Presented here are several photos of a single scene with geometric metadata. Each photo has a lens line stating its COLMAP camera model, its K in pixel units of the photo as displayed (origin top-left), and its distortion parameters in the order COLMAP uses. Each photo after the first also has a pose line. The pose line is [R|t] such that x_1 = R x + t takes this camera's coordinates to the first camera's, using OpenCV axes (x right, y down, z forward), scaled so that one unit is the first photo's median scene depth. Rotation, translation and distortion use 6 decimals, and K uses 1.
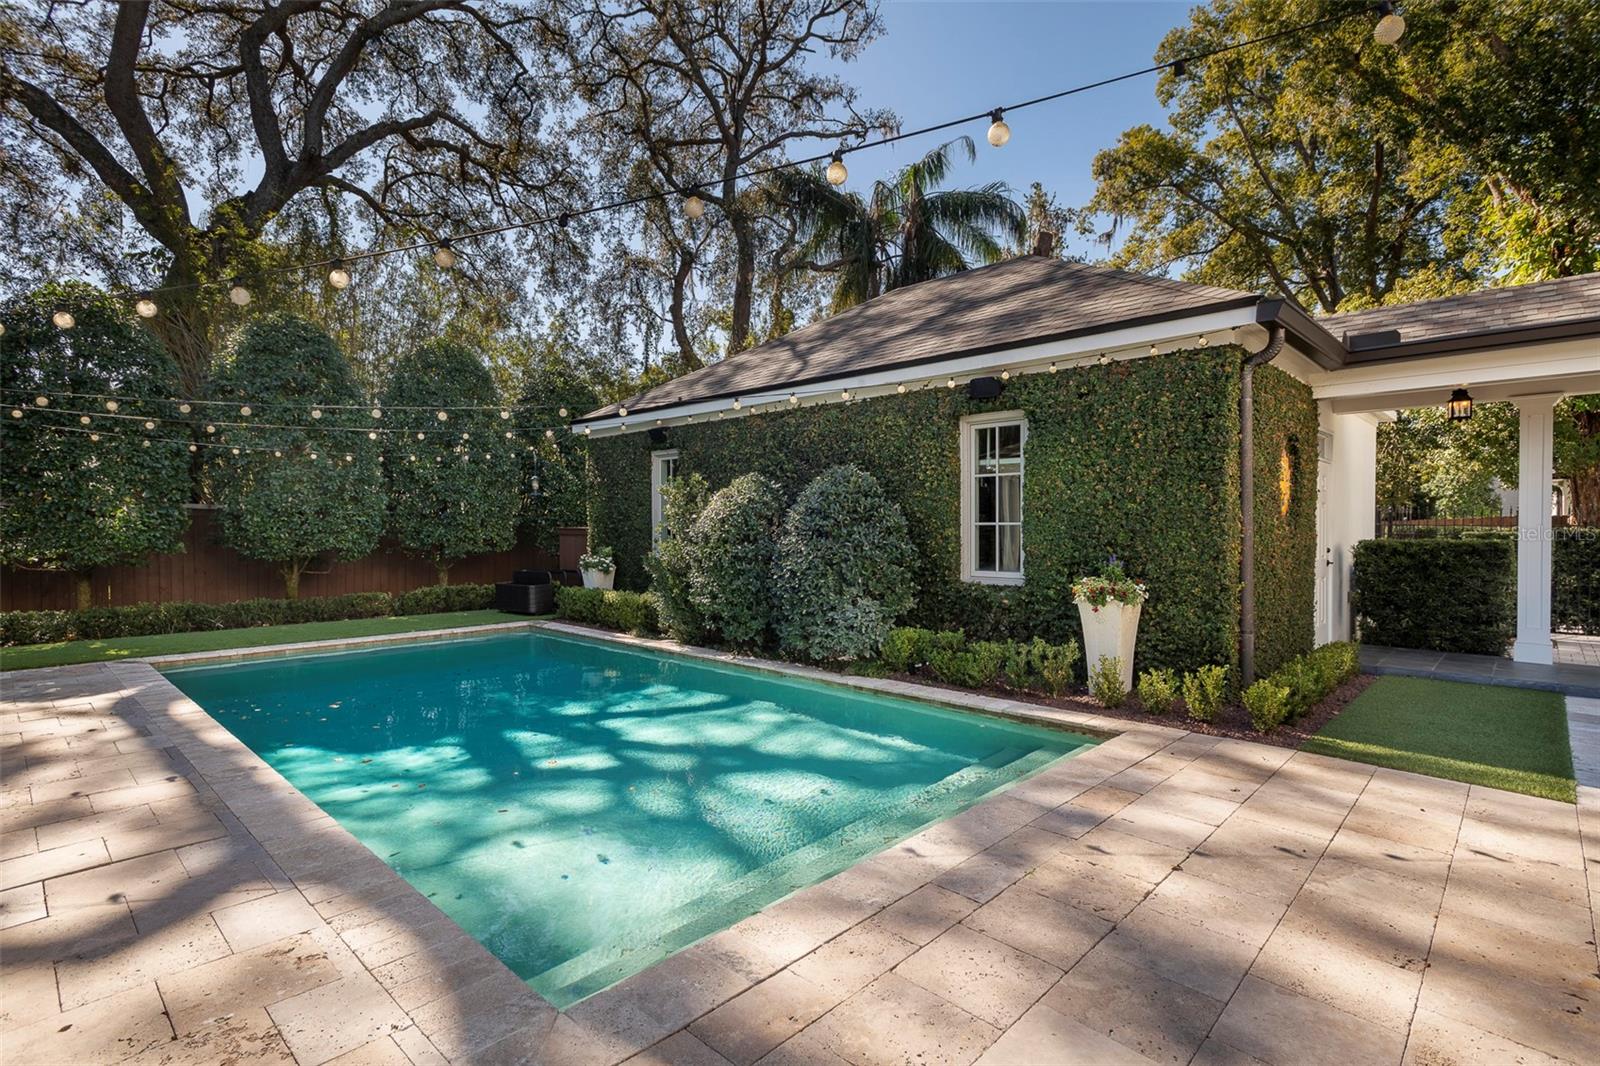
lens RADIAL K [[770.2, 0, 786.2], [0, 770.2, 534.0], [0, 0, 1]] dist [0.004613, -0.000610]
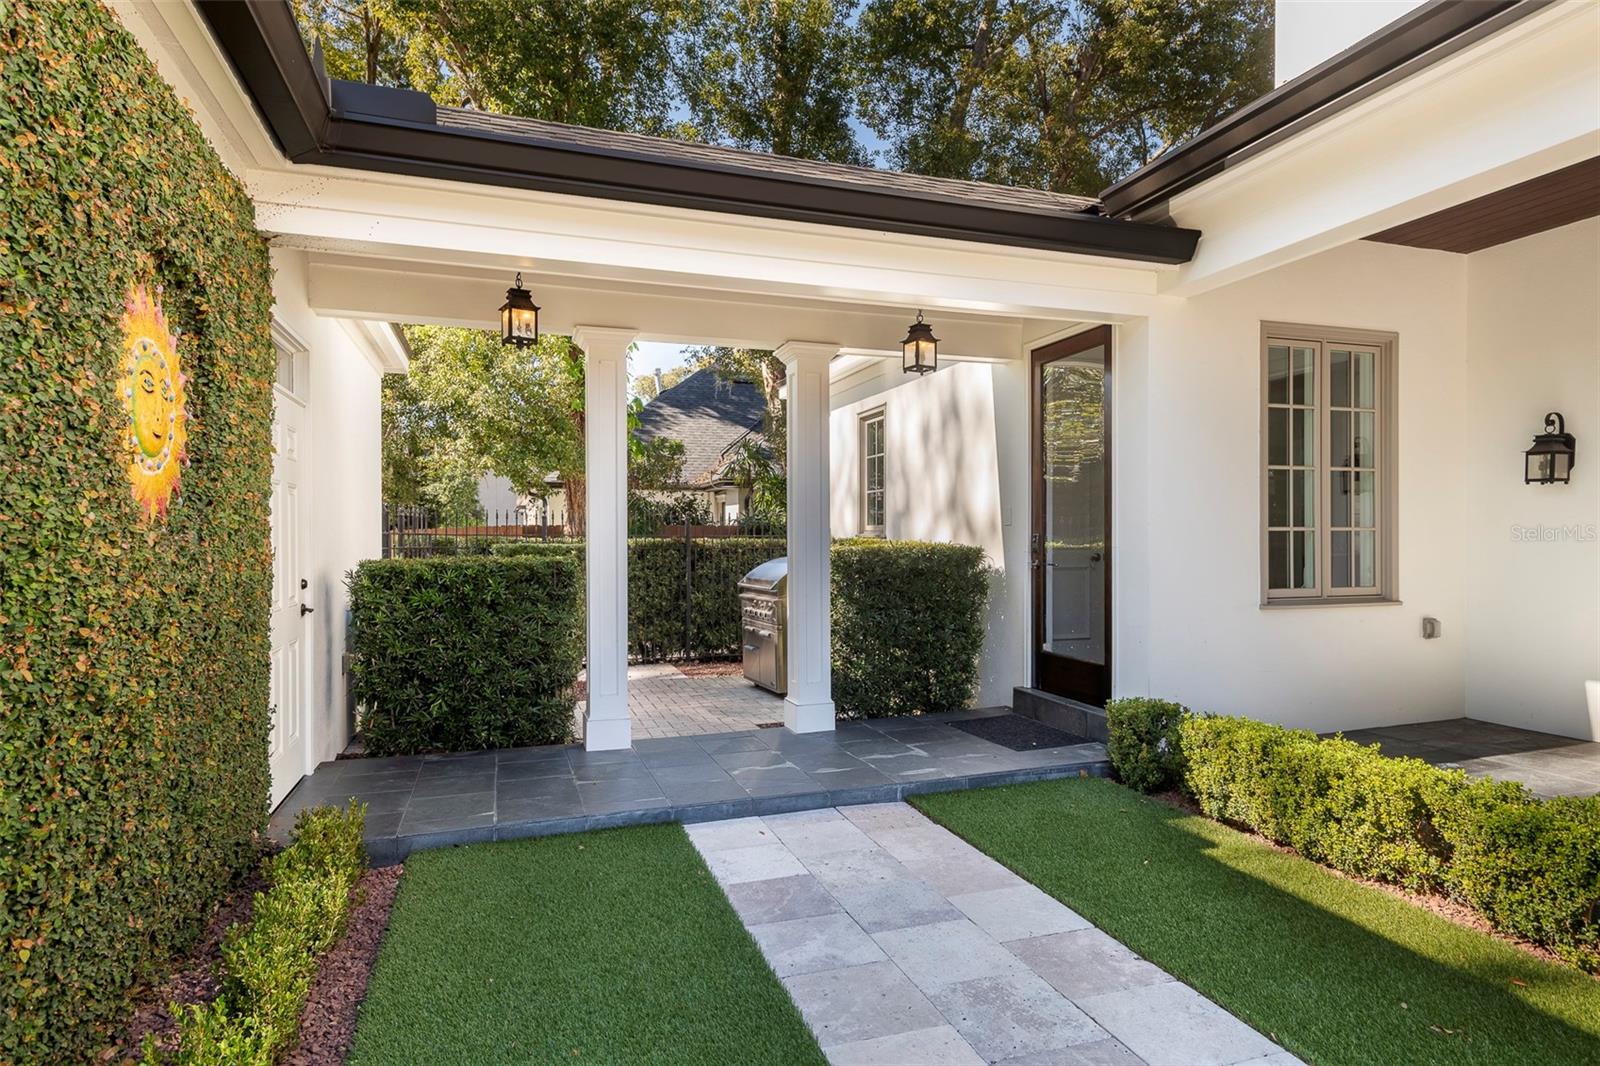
lens RADIAL K [[891.5, 0, 805.1], [0, 891.5, 538.6], [0, 0, 1]] dist [0.025329, 0.000469]
pose [[0.451323, -0.003037, 0.892355, 0.356501], [0.012118, 0.999923, -0.002726, -0.002598], [-0.892278, 0.012044, 0.451325, 0.484685]]
